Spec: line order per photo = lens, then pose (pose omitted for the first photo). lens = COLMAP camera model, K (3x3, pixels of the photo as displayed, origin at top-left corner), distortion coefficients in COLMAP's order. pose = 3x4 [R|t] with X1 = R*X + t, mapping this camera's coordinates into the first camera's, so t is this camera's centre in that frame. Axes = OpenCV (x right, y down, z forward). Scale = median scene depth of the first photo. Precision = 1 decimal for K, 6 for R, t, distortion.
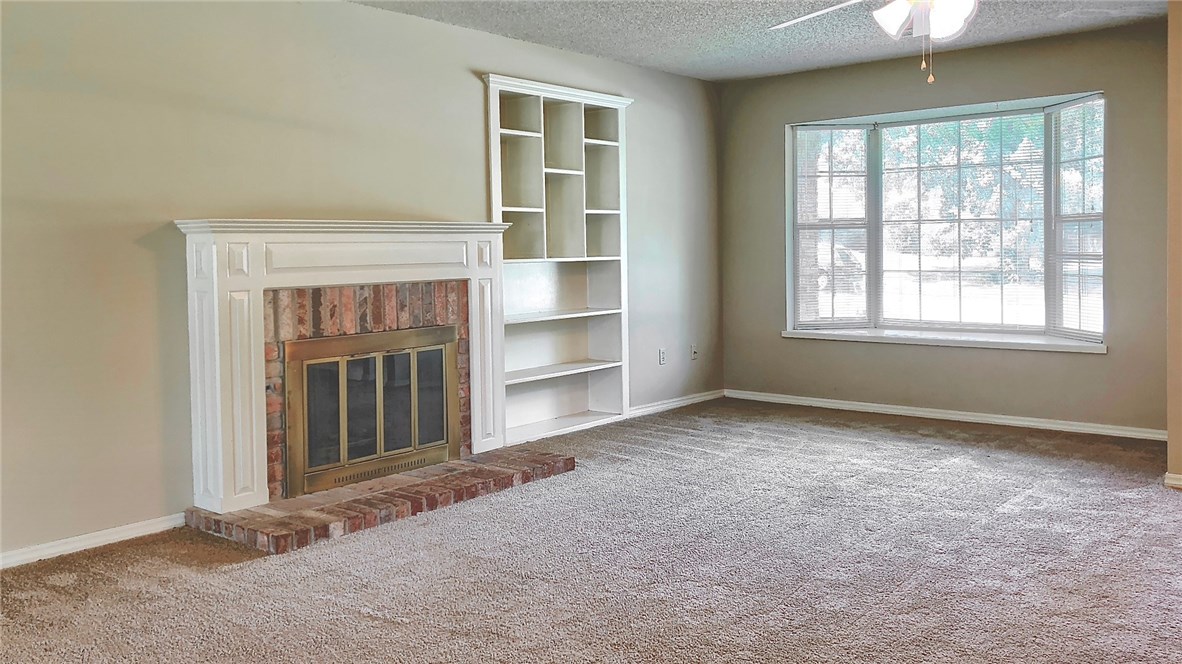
lens RADIAL K [[961.0, 0, 589.7], [0, 961.0, 296.3], [0, 0, 1]] dist [0.041527, -0.005486]
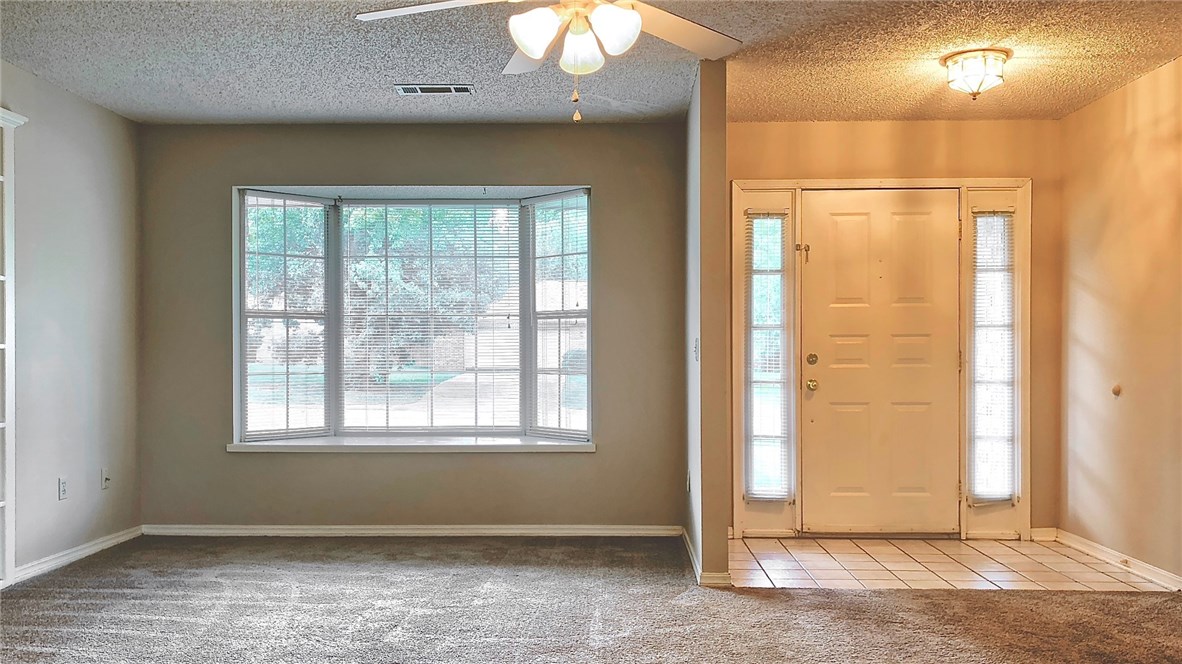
lens RADIAL K [[974.2, 0, 596.0], [0, 974.2, 357.4], [0, 0, 1]] dist [0.013558, -0.000685]
pose [[0.780486, 0.011823, 0.625062, -0.099769], [0.017230, 0.999035, -0.040411, 0.003460], [-0.624936, 0.042309, 0.779529, 0.273121]]
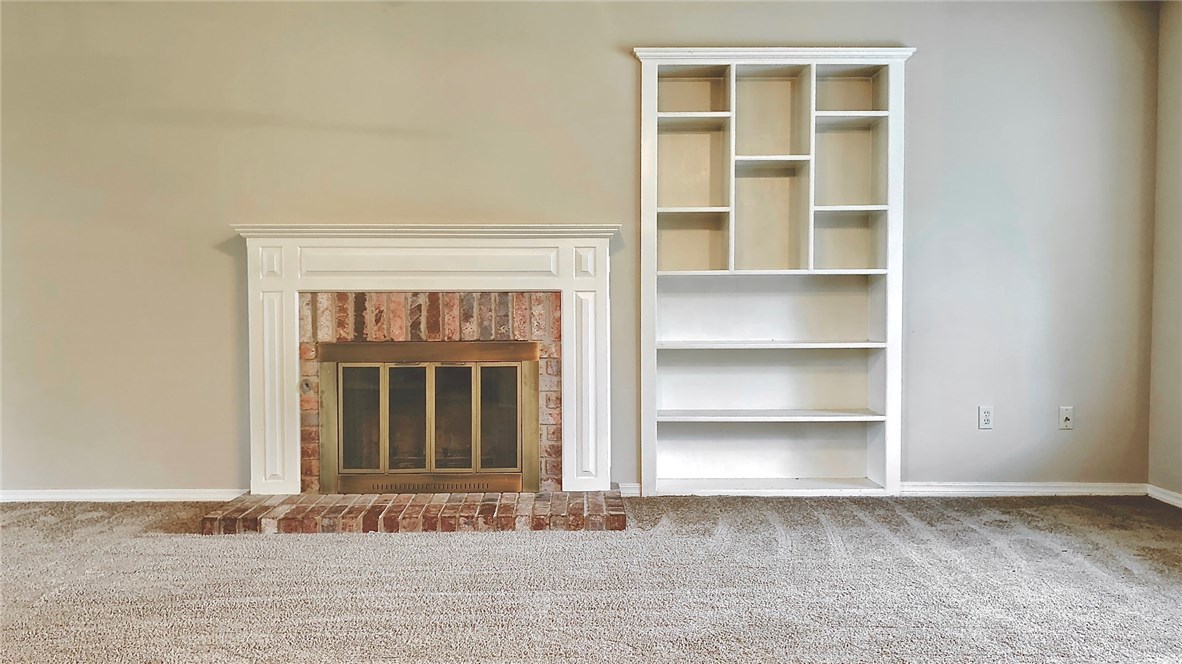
lens RADIAL K [[1014.7, 0, 591.0], [0, 1014.7, 332.0], [0, 0, 1]] dist [0.058095, -0.001398]
pose [[0.662392, 0.048139, -0.747609, 0.623308], [-0.046414, 0.998653, 0.023179, -0.003008], [0.747718, 0.019346, 0.663734, 0.438411]]
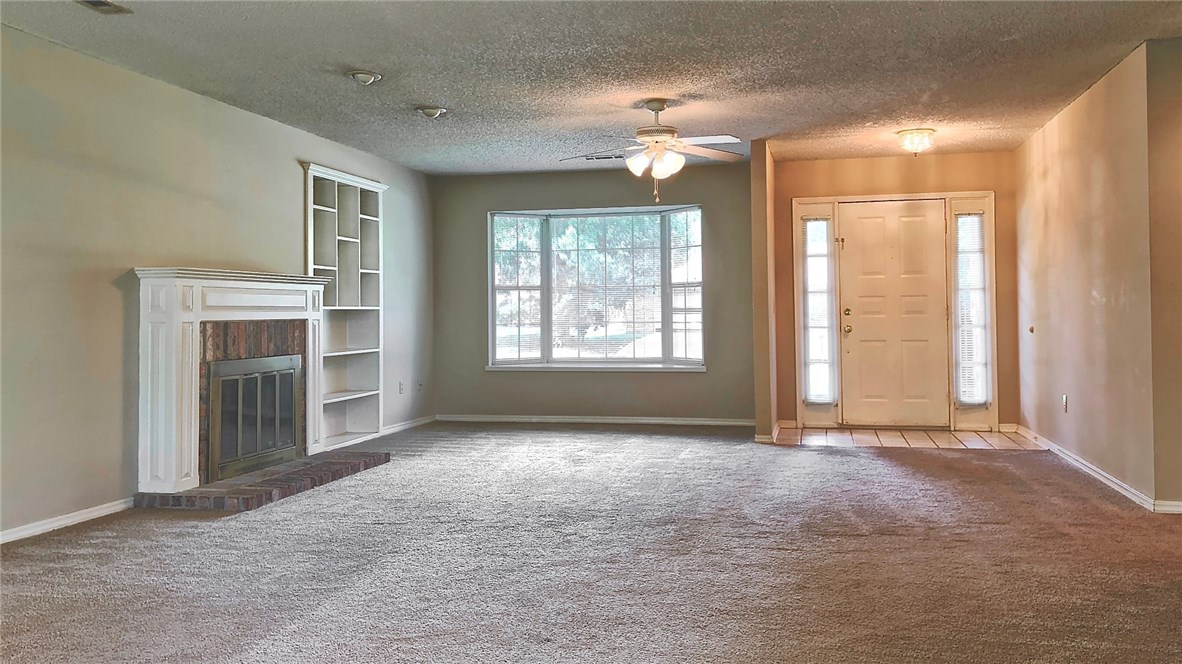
lens RADIAL K [[971.1, 0, 591.7], [0, 971.1, 284.4], [0, 0, 1]] dist [0.001277, -0.001905]
pose [[0.891876, 0.022781, 0.451706, -0.403828], [0.015419, 0.996619, -0.080707, 0.050225], [-0.452017, 0.078945, 0.888509, -0.370127]]
